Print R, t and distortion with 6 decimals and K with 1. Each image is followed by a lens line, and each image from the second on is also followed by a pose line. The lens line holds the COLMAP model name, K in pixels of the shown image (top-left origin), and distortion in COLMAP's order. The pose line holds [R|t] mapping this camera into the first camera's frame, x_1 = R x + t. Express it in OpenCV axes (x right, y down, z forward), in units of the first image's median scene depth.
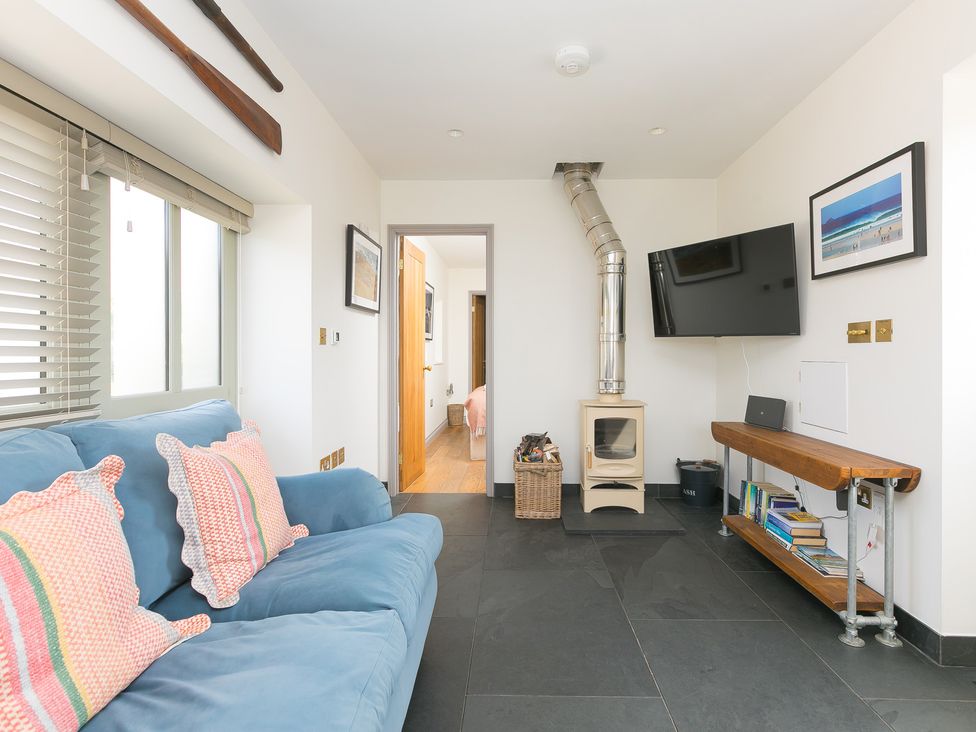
lens RADIAL K [[502.0, 0, 501.4], [0, 502.0, 366.4], [0, 0, 1]] dist [0.000295, 0.000290]
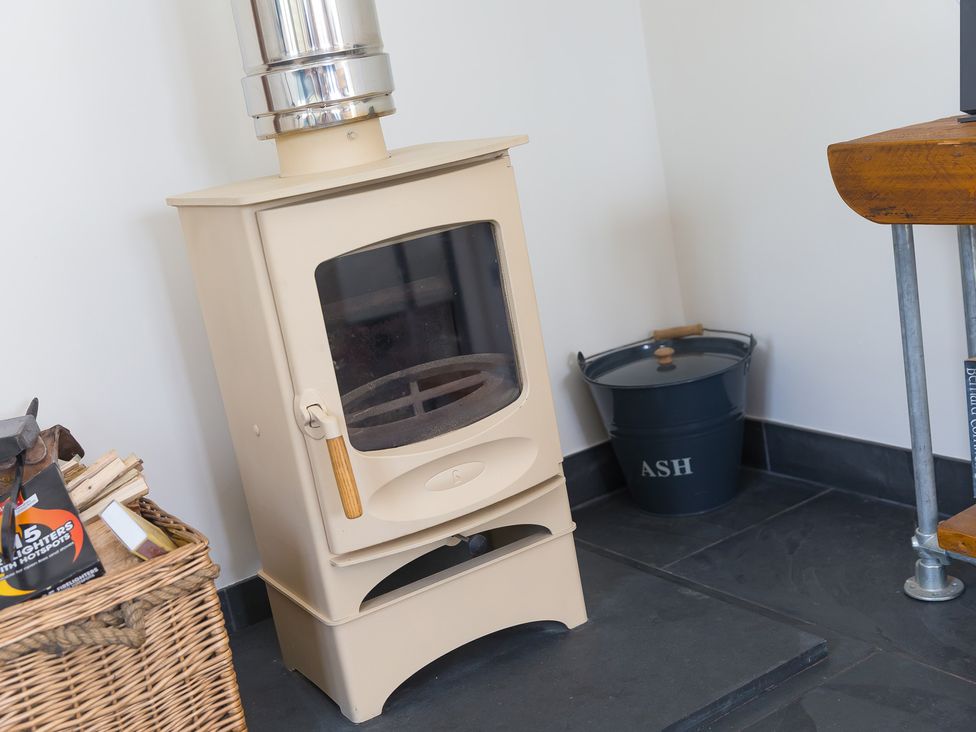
lens RADIAL K [[1252.9, 0, 488.0], [0, 1252.9, 366.0], [0, 0, 1]] dist [-0.012540, -0.022269]
pose [[0.806812, -0.271144, 0.524914, -0.018637], [0.183086, 0.959476, 0.214206, 0.052220], [-0.561723, -0.076719, 0.823760, 0.566298]]
